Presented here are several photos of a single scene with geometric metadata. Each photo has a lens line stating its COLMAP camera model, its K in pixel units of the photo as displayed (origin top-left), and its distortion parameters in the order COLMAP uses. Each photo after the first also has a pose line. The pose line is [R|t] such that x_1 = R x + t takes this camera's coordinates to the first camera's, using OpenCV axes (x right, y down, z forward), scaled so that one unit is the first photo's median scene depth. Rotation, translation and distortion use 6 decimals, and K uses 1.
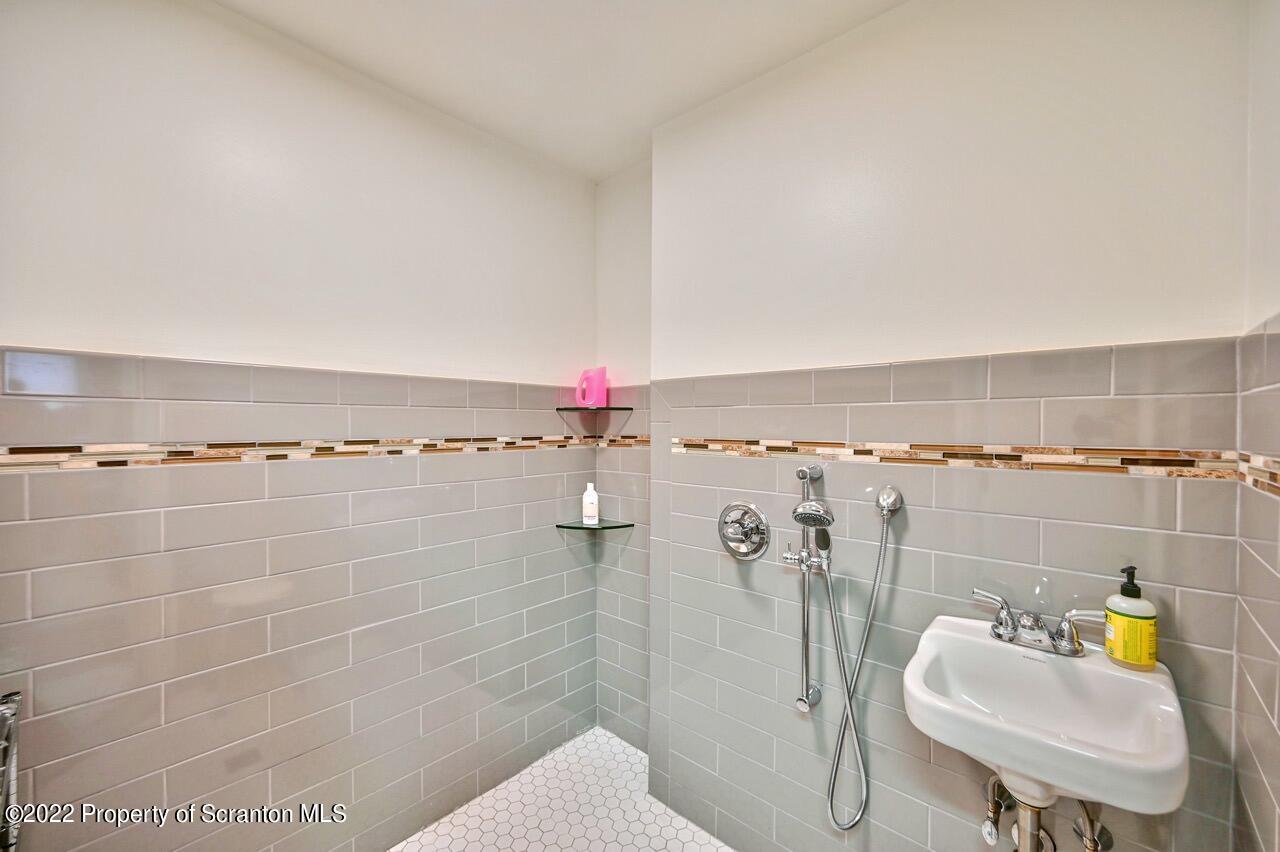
lens RADIAL K [[506.3, 0, 639.9], [0, 506.3, 427.4], [0, 0, 1]] dist [0.001339, -0.000150]
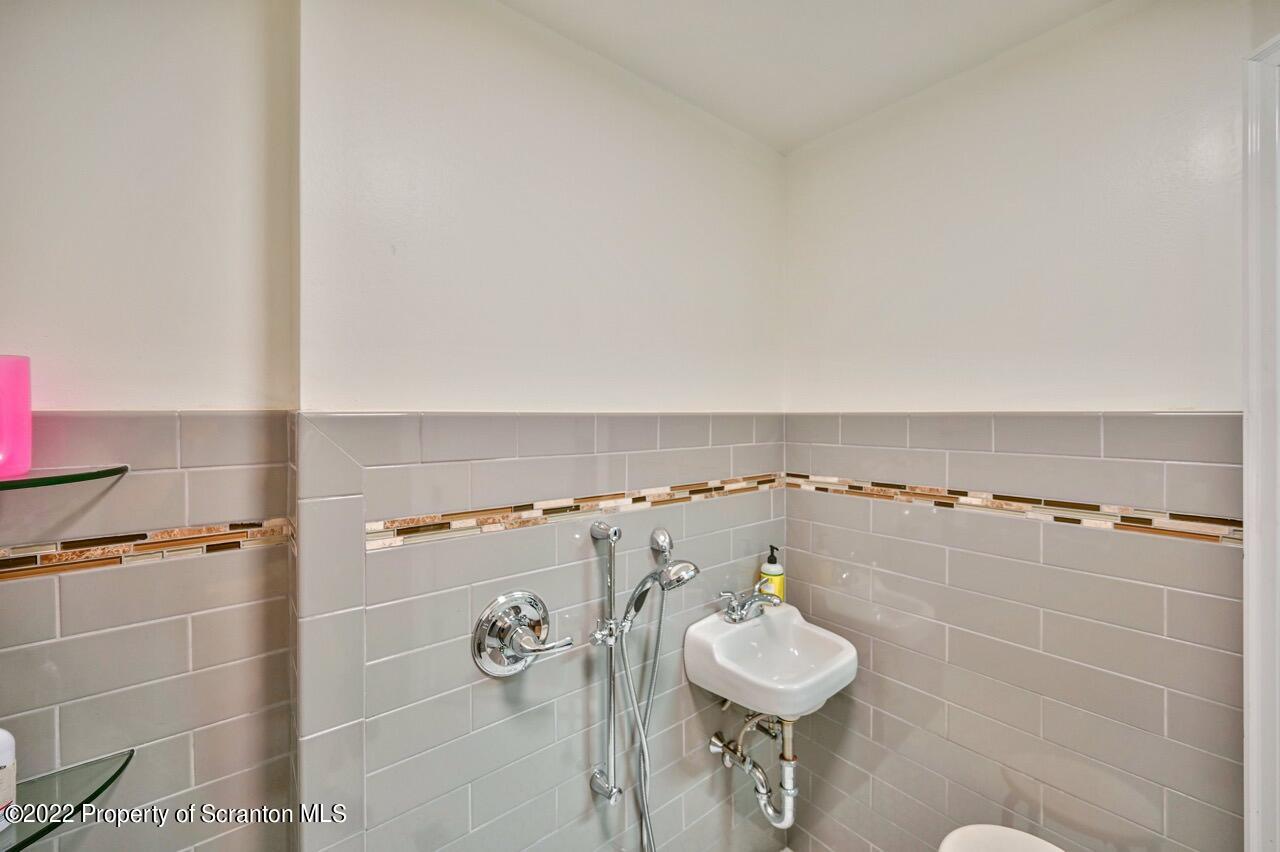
lens RADIAL K [[506.3, 0, 640.2], [0, 506.3, 419.1], [0, 0, 1]] dist [0.001339, -0.000150]
pose [[0.161742, -0.007799, 0.986802, -0.533900], [0.012141, 0.999909, 0.005913, -0.113588], [-0.986758, 0.011024, 0.161821, 0.805625]]
